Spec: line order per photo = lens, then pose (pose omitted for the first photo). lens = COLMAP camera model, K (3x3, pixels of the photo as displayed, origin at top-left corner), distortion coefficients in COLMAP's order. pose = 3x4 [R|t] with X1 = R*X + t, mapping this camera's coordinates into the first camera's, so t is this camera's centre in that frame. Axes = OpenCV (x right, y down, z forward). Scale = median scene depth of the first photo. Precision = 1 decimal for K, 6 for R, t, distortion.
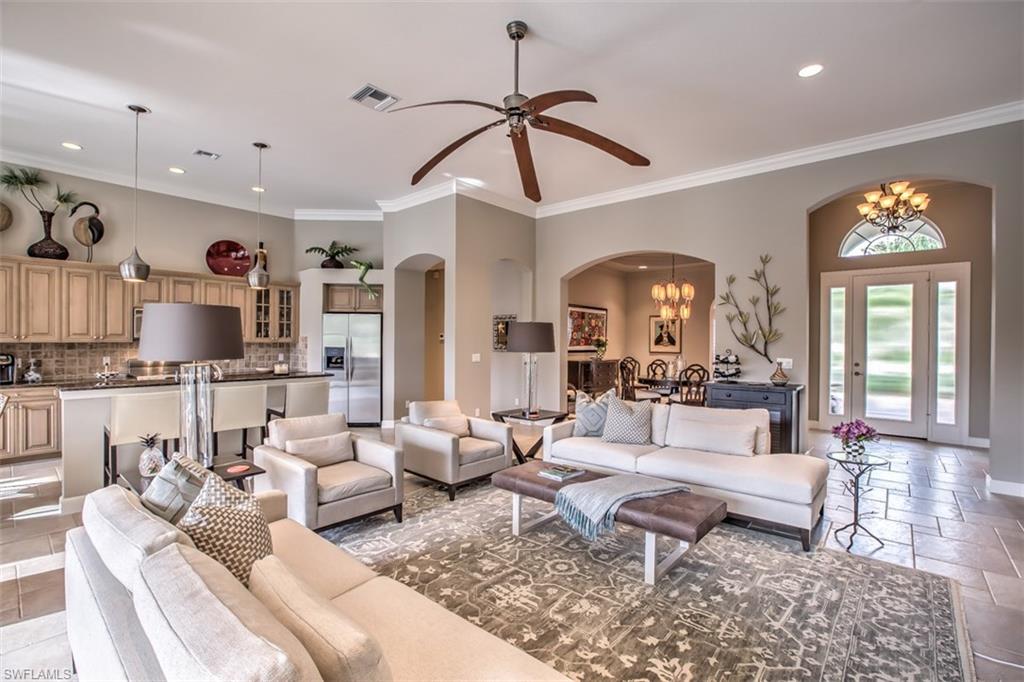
lens RADIAL K [[460.1, 0, 515.6], [0, 460.1, 341.9], [0, 0, 1]] dist [-0.051997, 0.016184]
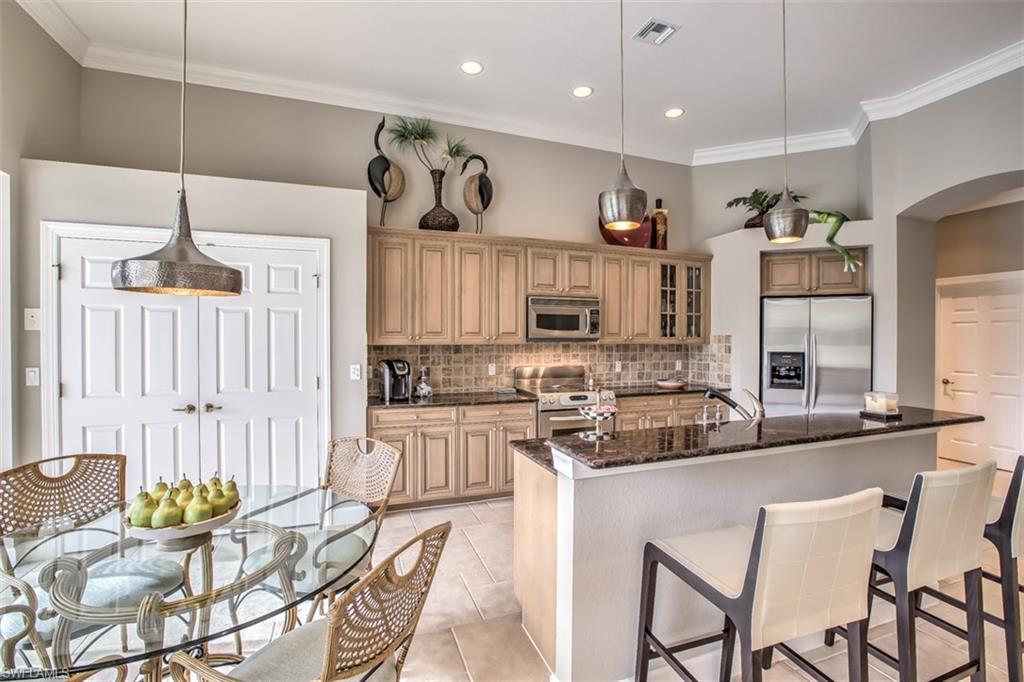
lens RADIAL K [[460.1, 0, 515.6], [0, 460.1, 341.9], [0, 0, 1]] dist [-0.051997, 0.016184]
pose [[0.875522, -0.001373, -0.483177, -0.546722], [0.001166, 0.999999, -0.000729, -0.002527], [0.483177, 0.000075, 0.875523, 0.369256]]
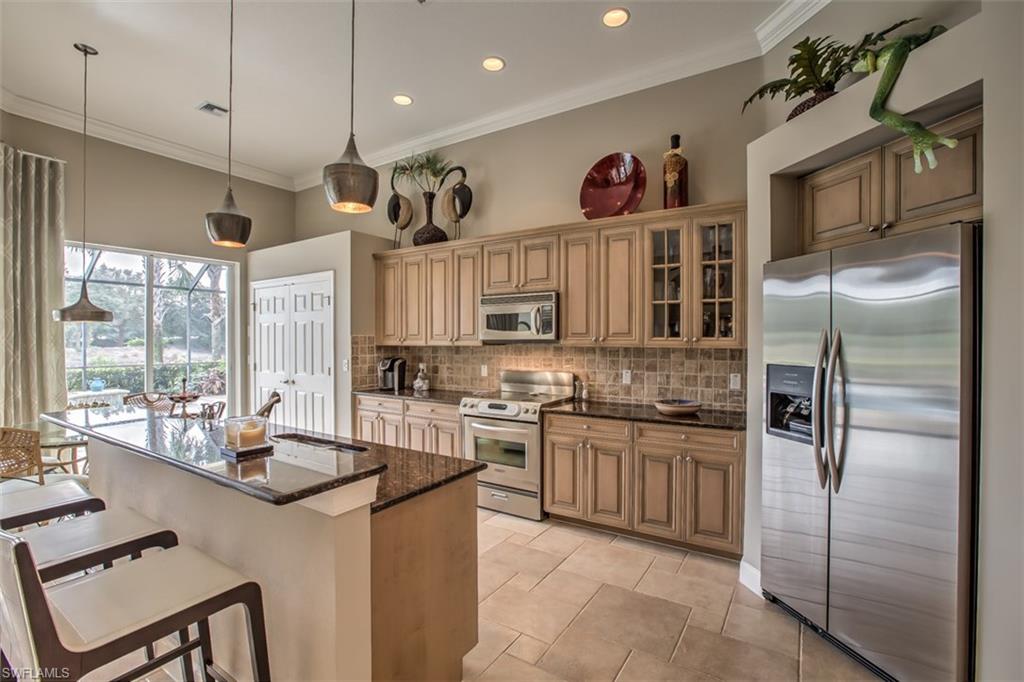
lens RADIAL K [[460.1, 0, 515.6], [0, 460.1, 341.9], [0, 0, 1]] dist [-0.051997, 0.016184]
pose [[0.138035, -0.001526, -0.990426, -0.153748], [-0.003287, 0.999993, -0.001999, -0.004538], [0.990422, 0.003531, 0.138029, 1.005200]]
